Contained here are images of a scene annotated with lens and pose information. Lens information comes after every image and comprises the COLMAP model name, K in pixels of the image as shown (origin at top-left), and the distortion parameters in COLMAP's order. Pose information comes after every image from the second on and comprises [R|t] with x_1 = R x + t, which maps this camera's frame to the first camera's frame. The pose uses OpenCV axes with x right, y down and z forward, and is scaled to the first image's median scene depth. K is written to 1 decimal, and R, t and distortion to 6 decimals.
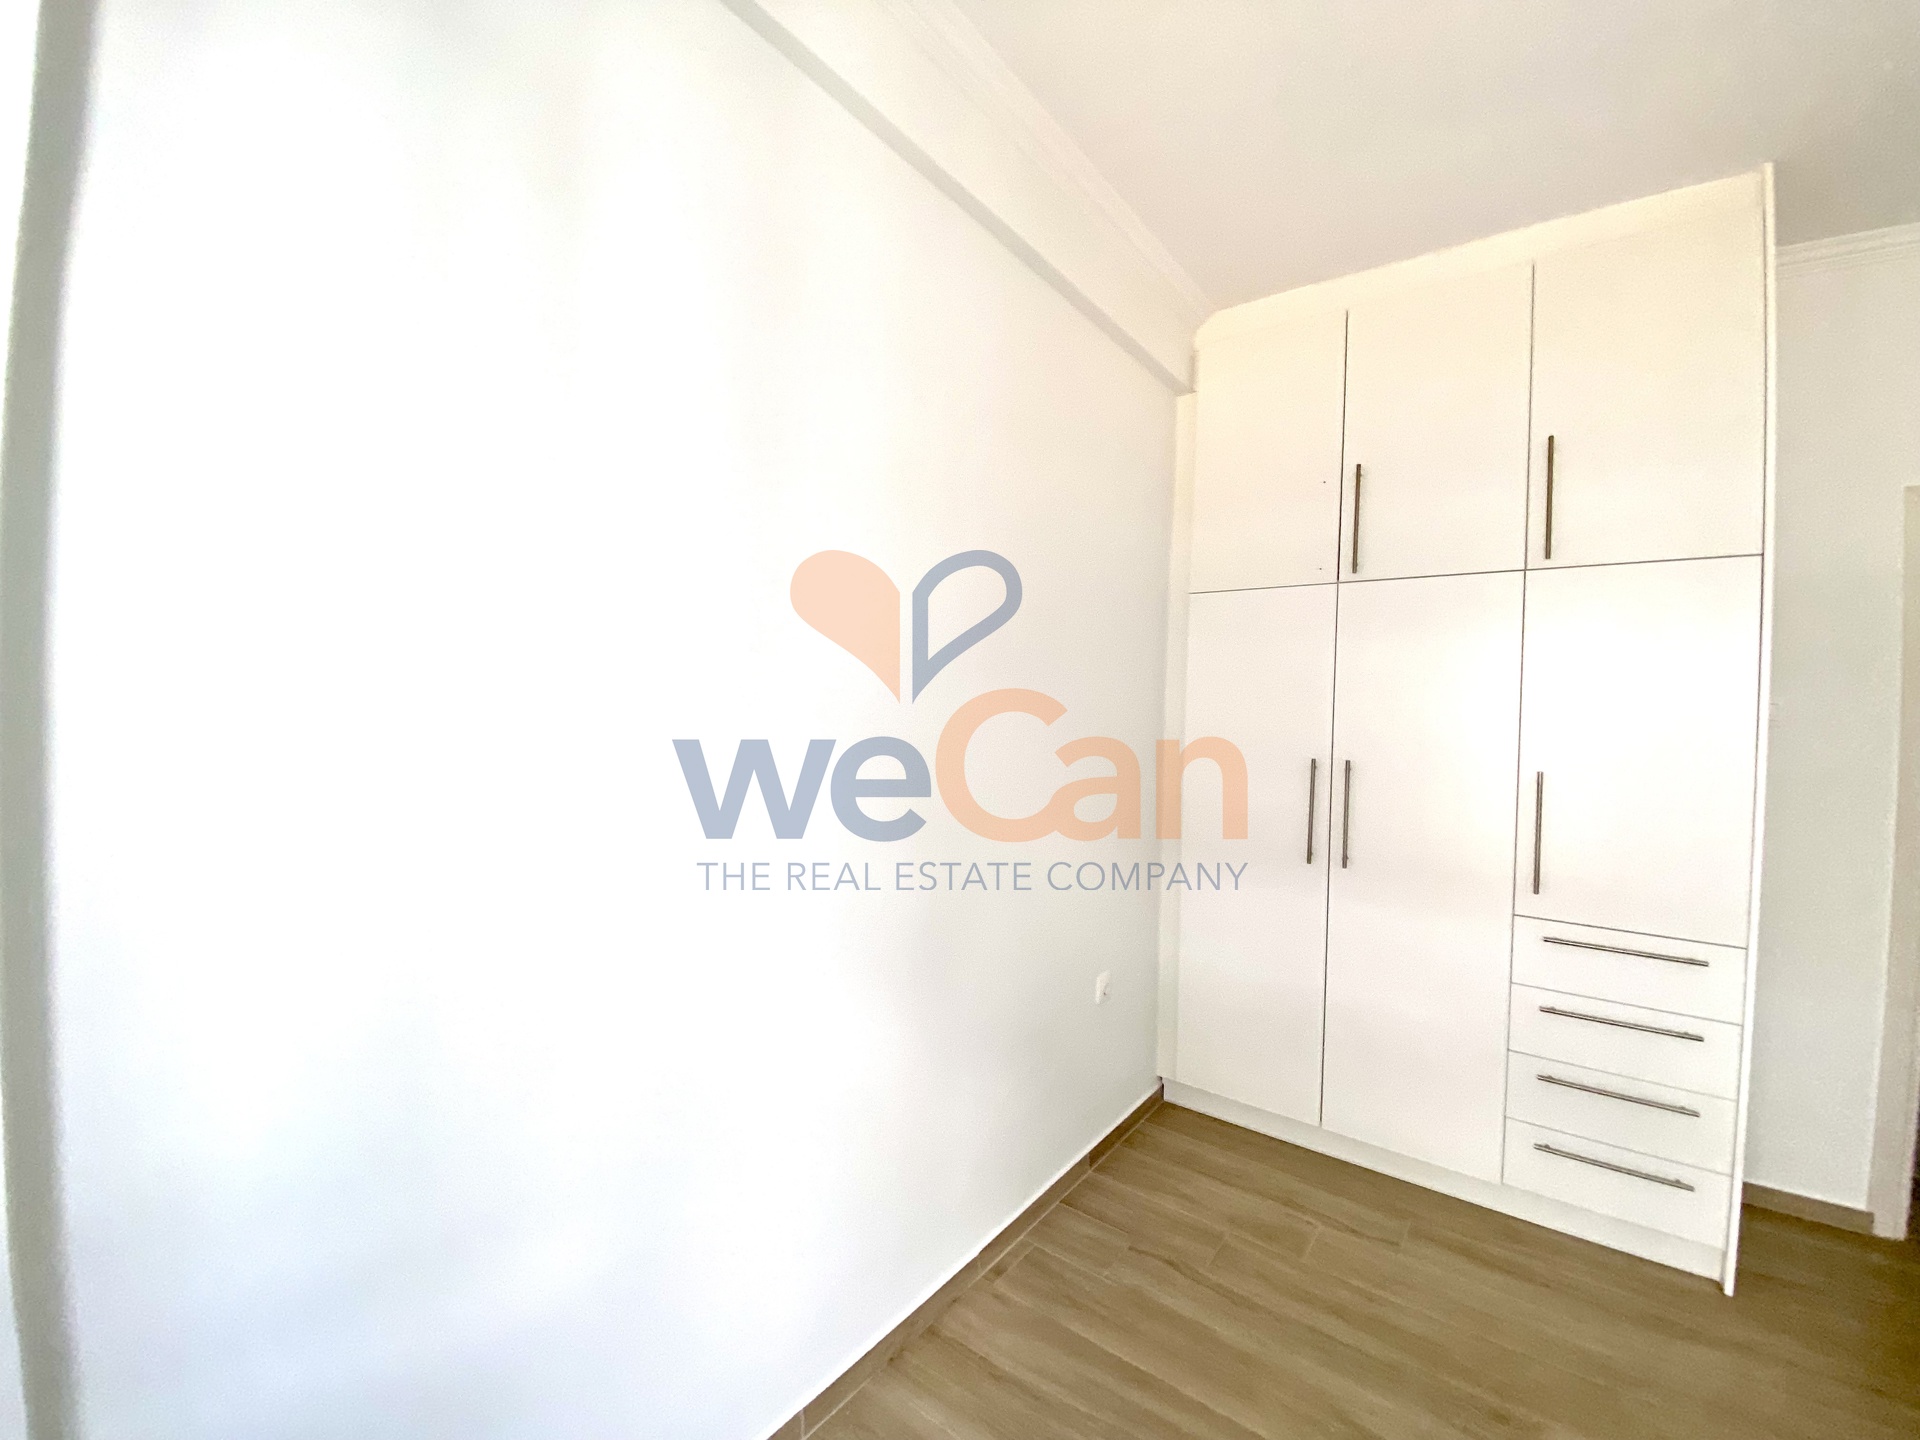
lens RADIAL K [[788.9, 0, 949.9], [0, 788.9, 724.8], [0, 0, 1]] dist [0.010214, -0.011860]
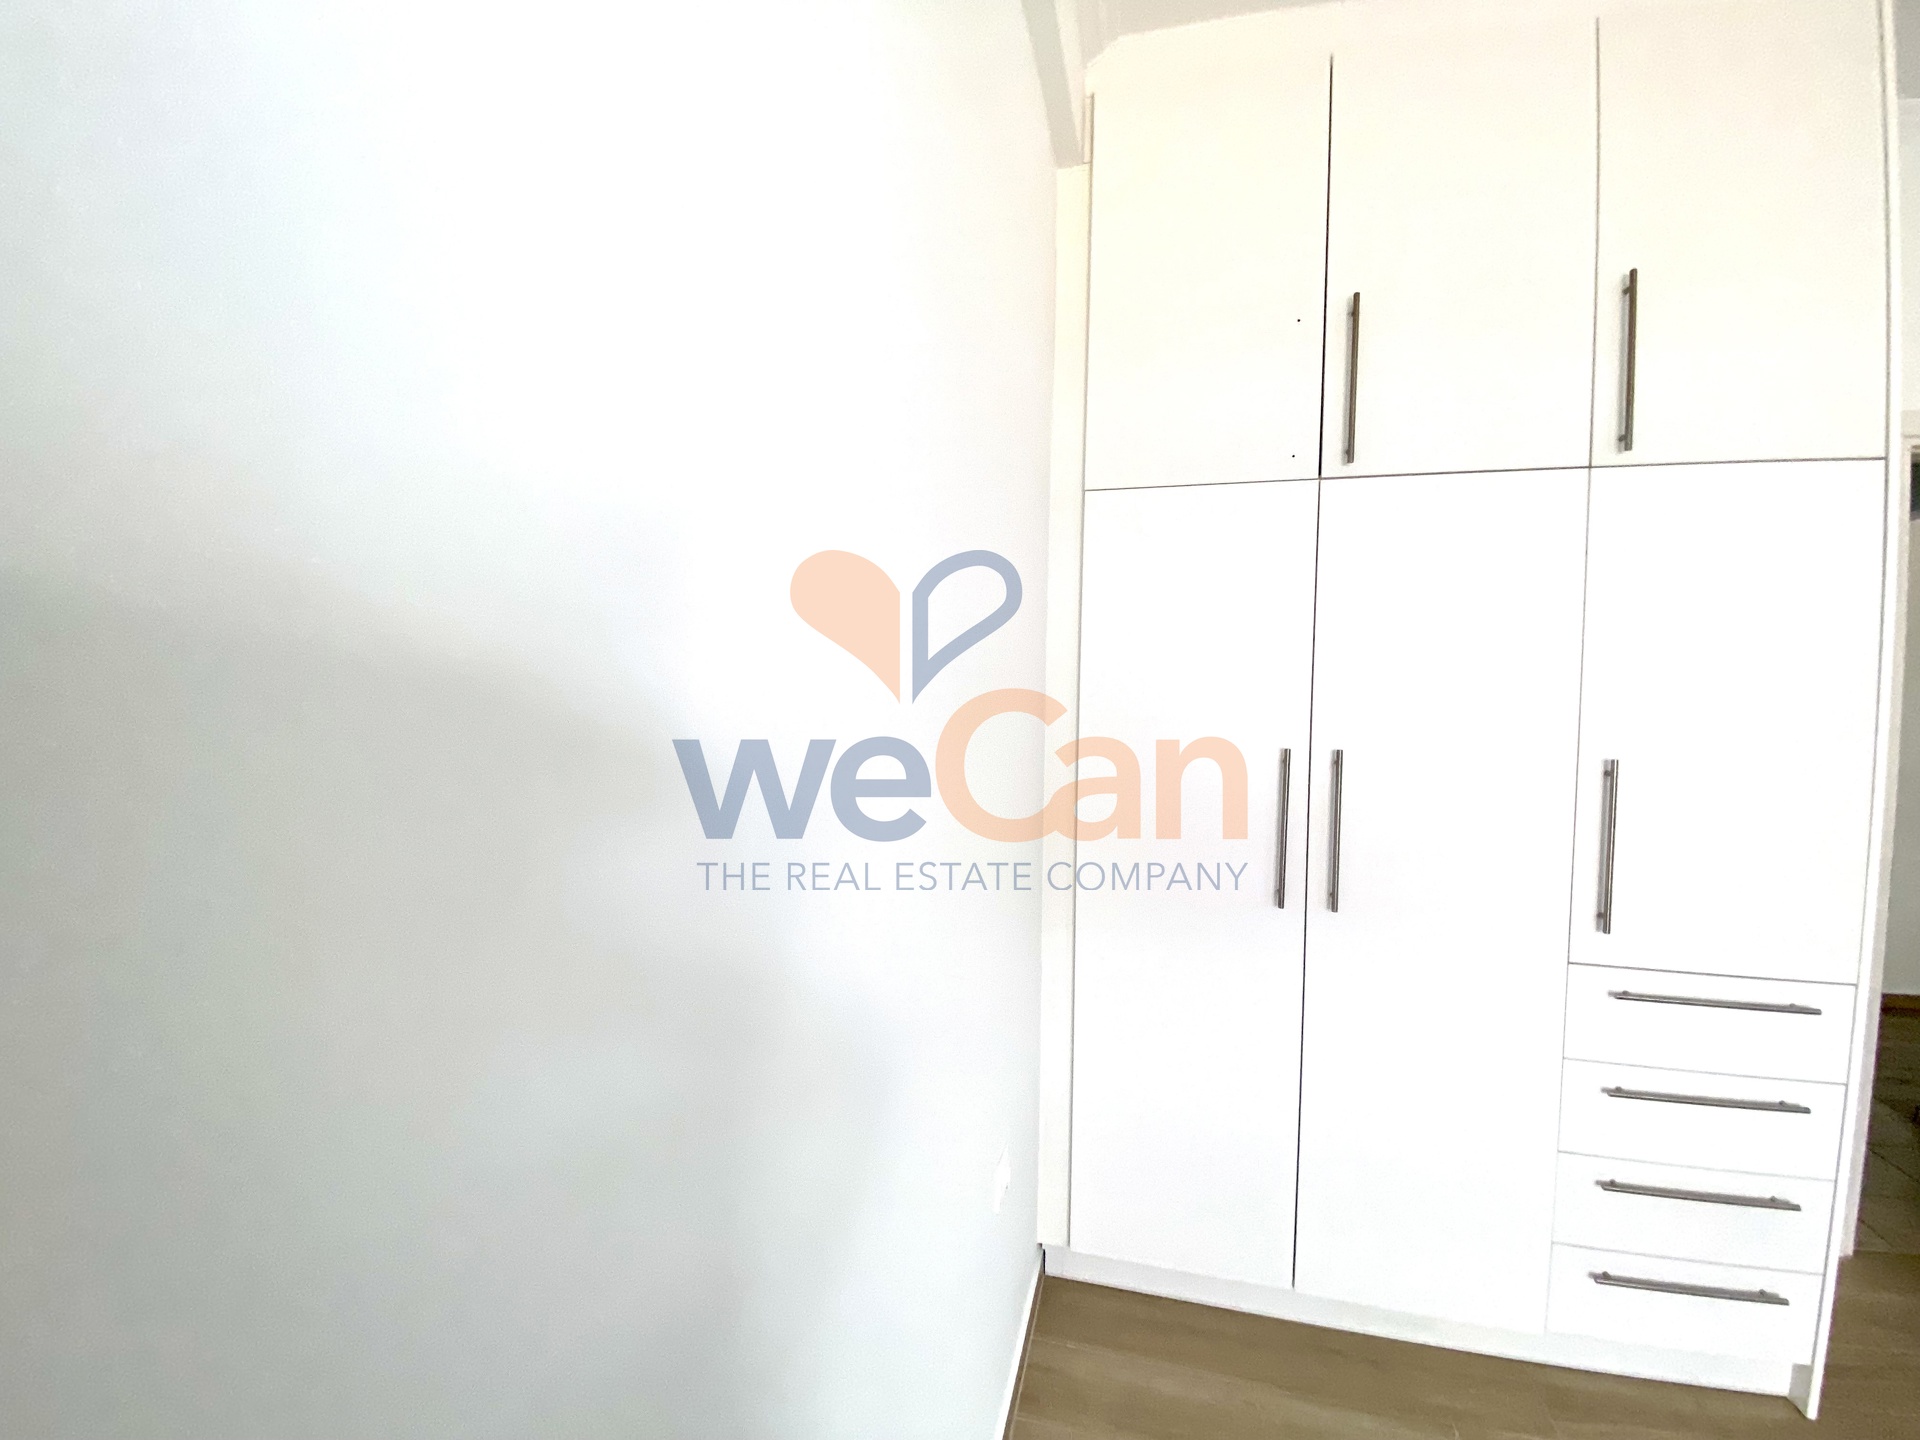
lens RADIAL K [[788.9, 0, 949.9], [0, 788.9, 724.8], [0, 0, 1]] dist [0.010214, -0.011860]
pose [[0.913625, -0.033648, 0.405163, -0.067751], [0.018362, 0.998967, 0.041559, -0.010380], [-0.406143, -0.030529, 0.913299, 0.588971]]
